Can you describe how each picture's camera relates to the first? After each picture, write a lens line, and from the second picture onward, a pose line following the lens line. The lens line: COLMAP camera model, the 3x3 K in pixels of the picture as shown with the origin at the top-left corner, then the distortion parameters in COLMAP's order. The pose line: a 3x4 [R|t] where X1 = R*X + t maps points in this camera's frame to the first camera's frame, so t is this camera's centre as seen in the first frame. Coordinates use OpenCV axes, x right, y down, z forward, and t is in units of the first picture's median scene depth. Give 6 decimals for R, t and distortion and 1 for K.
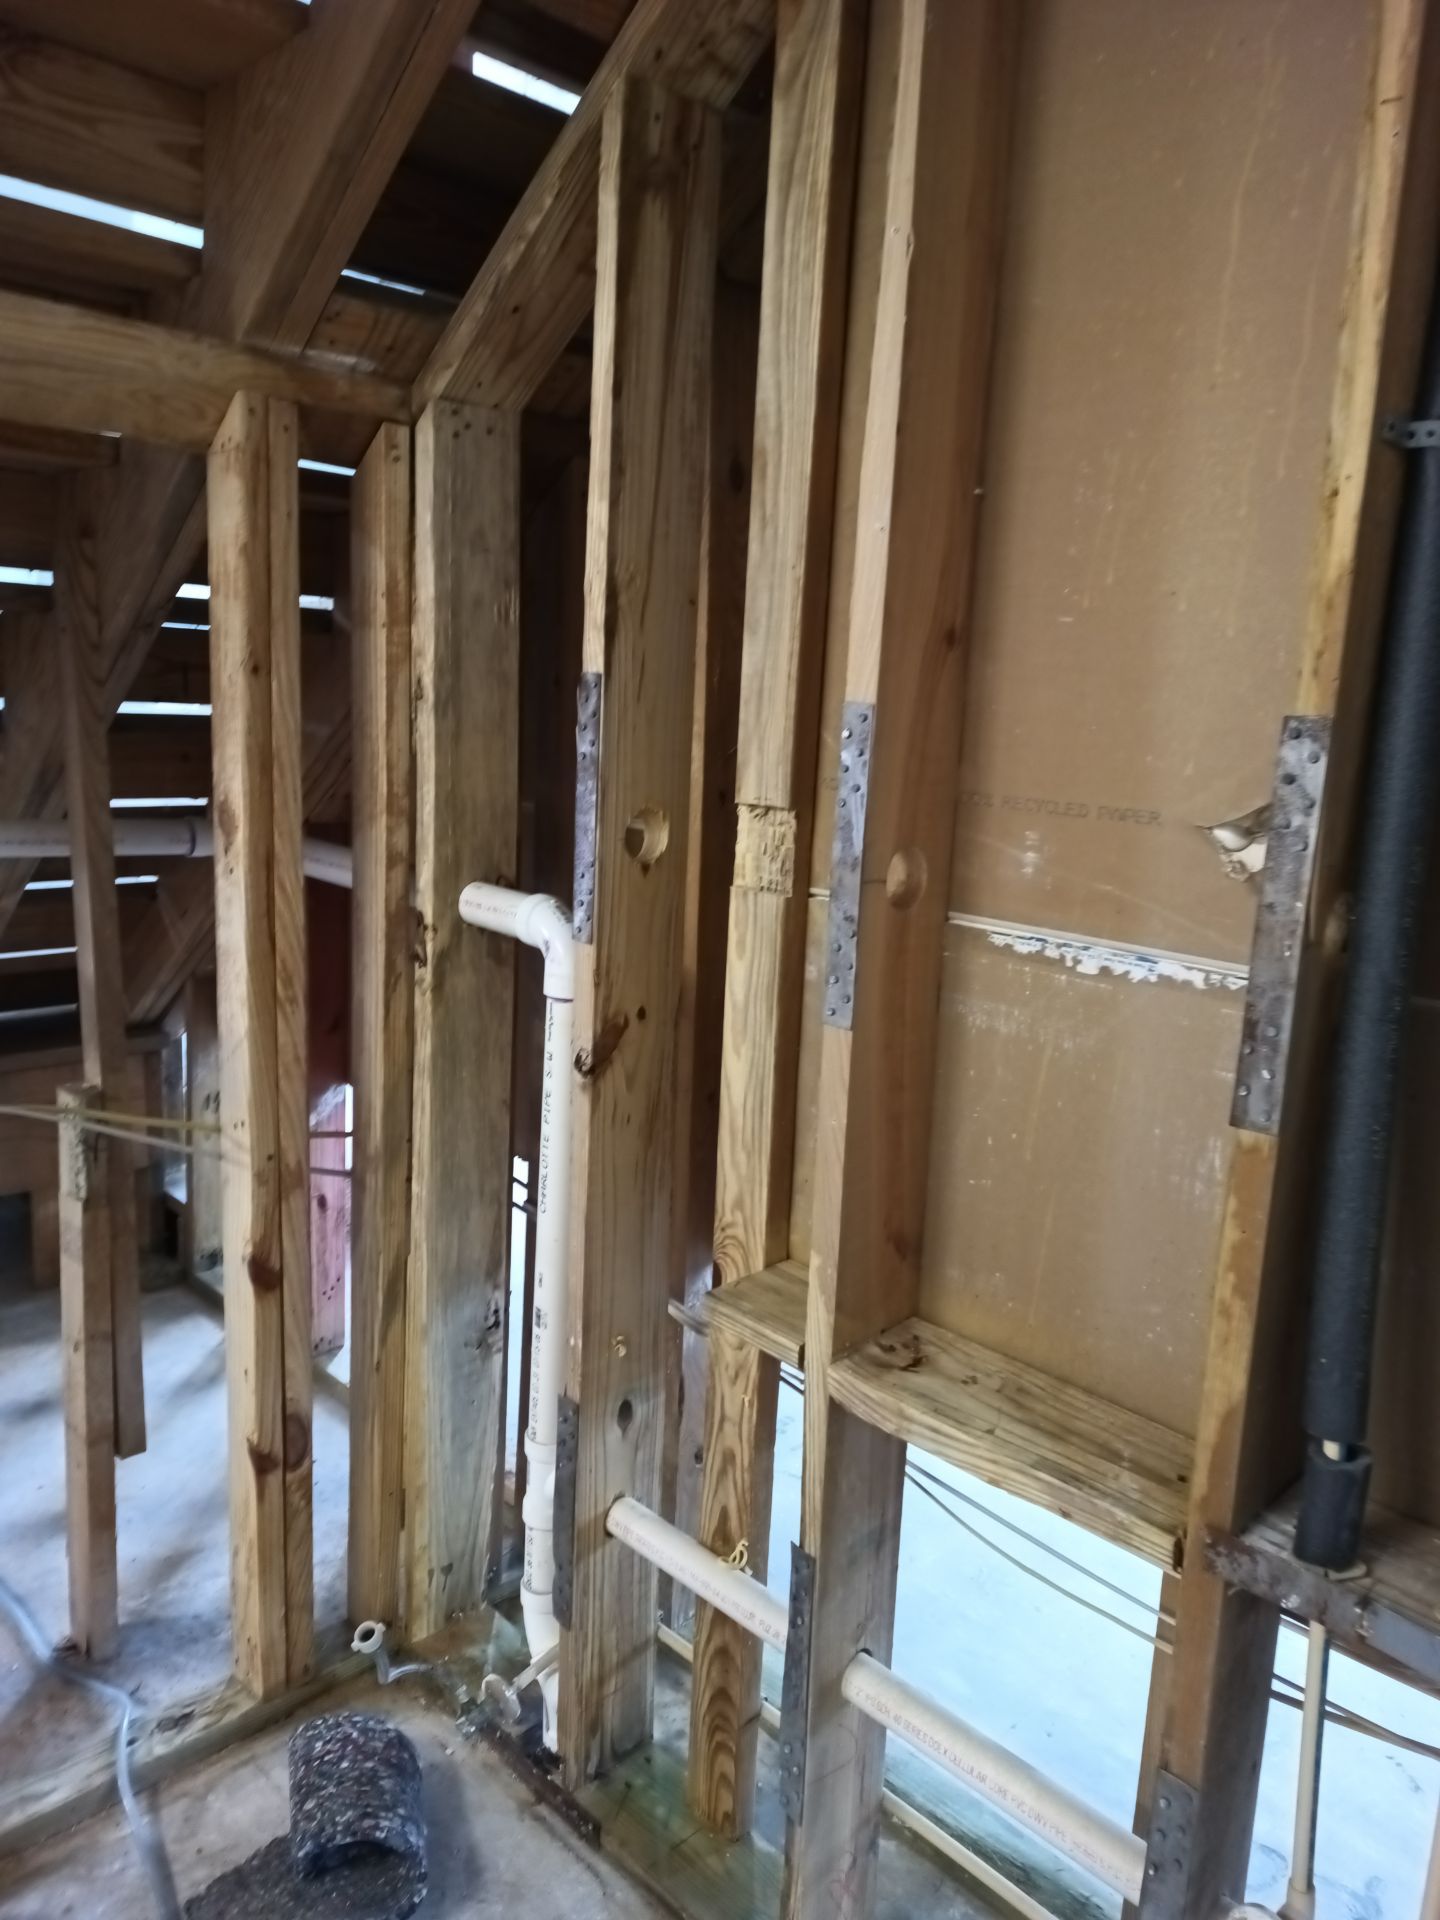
lens RADIAL K [[1370.1, 0, 720.0], [0, 1370.1, 960.0], [0, 0, 1]] dist [0.126234, -0.187430]
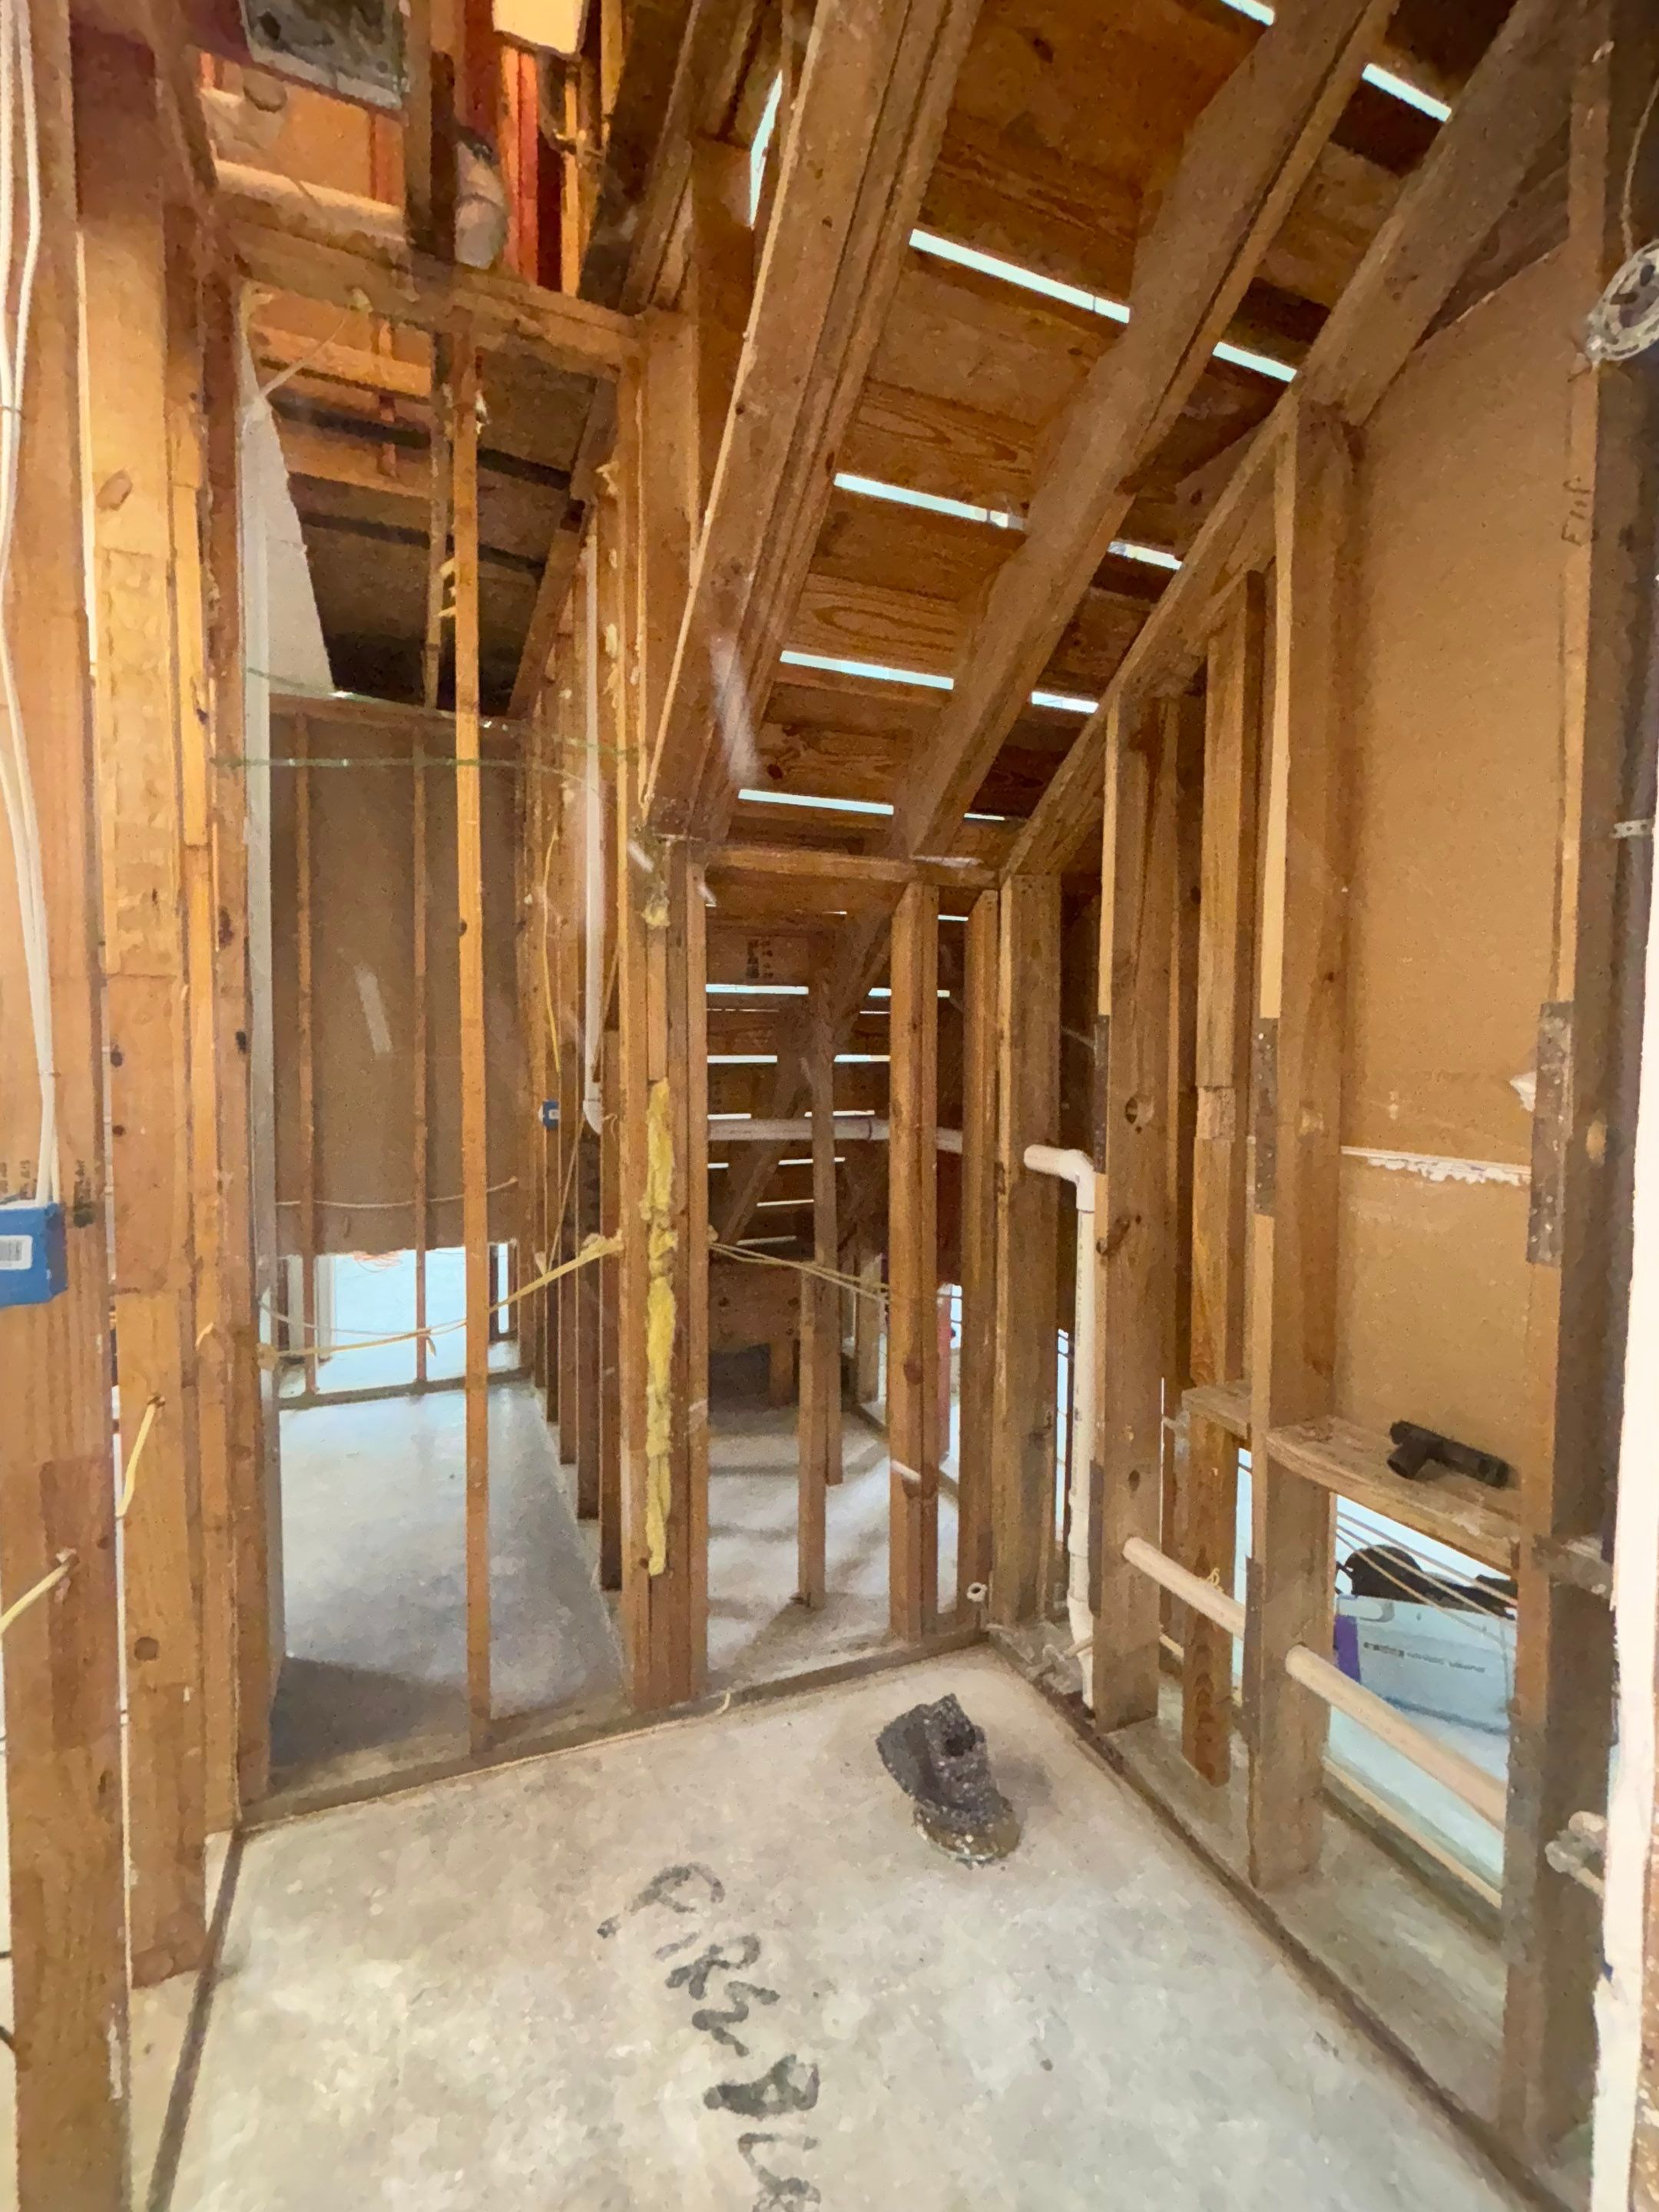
lens RADIAL K [[973.5, 0, 829.5], [0, 973.5, 1106.0], [0, 0, 1]] dist [-0.000845, 0.000025]
pose [[0.930884, -0.027833, -0.364253, 0.023424], [-0.024600, 0.990054, -0.138519, 0.070349], [0.364485, 0.137906, 0.920941, -0.193603]]
